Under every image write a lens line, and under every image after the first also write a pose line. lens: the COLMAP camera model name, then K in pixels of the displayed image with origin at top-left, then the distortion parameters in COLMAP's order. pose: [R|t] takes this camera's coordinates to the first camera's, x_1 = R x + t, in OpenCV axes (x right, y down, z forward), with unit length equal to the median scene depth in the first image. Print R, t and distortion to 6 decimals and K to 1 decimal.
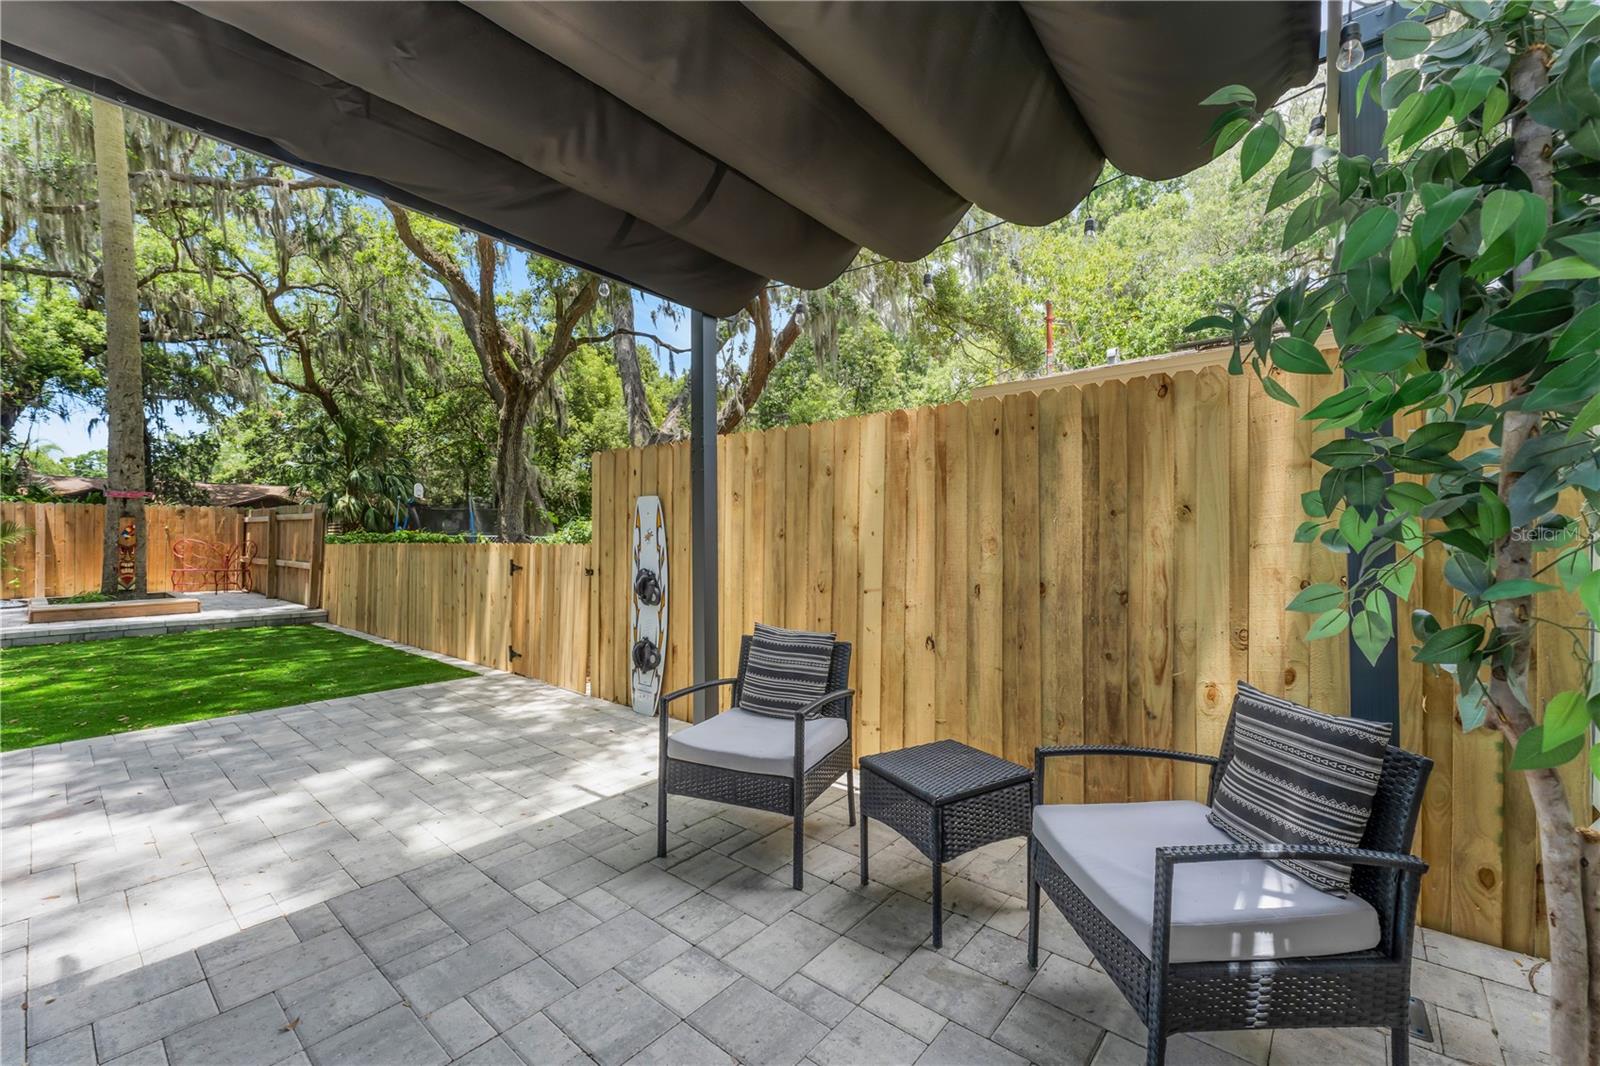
lens RADIAL K [[635.1, 0, 820.0], [0, 635.1, 530.5], [0, 0, 1]] dist [0.000251, -0.000718]
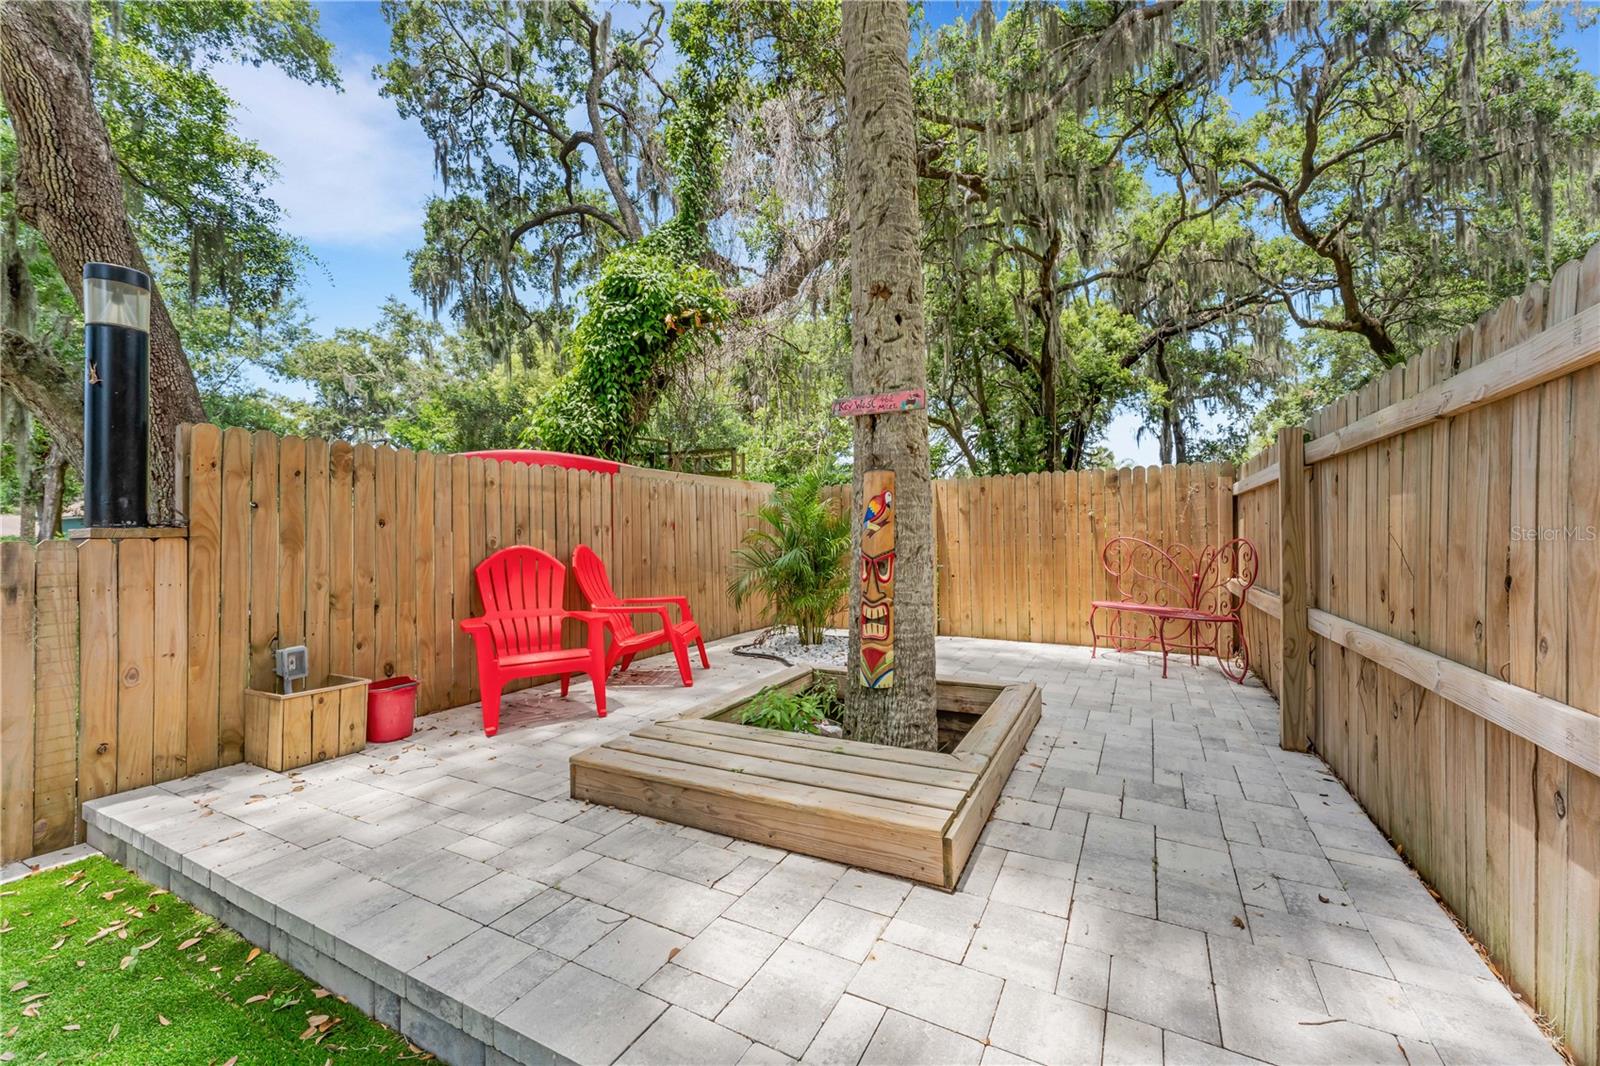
lens RADIAL K [[635.1, 0, 798.6], [0, 635.1, 530.9], [0, 0, 1]] dist [0.000251, -0.000718]
pose [[0.181597, -0.019191, -0.983186, -0.309138], [0.019110, 0.999690, -0.015983, 0.006302], [0.983187, -0.015886, 0.181907, 0.361783]]
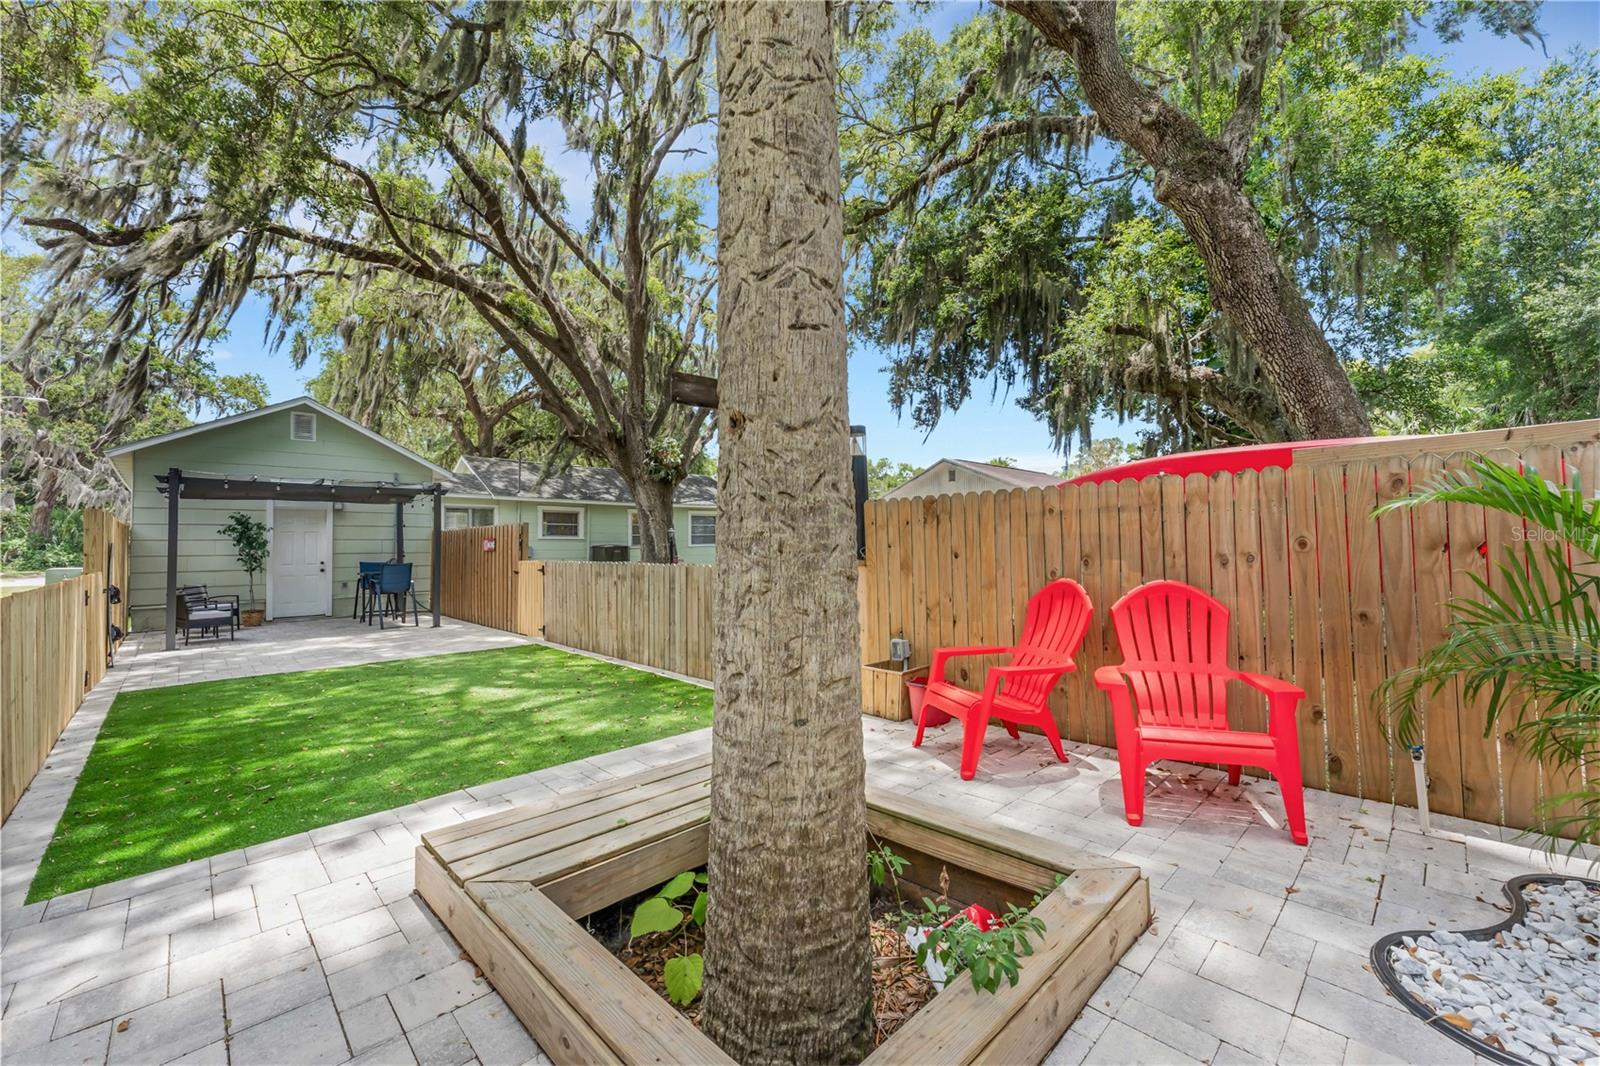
lens RADIAL K [[635.1, 0, 805.6], [0, 635.1, 529.1], [0, 0, 1]] dist [0.000251, -0.000718]
pose [[-0.994058, 0.012012, 0.108191, -0.483806], [0.008165, 0.999321, -0.035935, -0.002862], [-0.108549, -0.034838, -0.993480, 0.511265]]
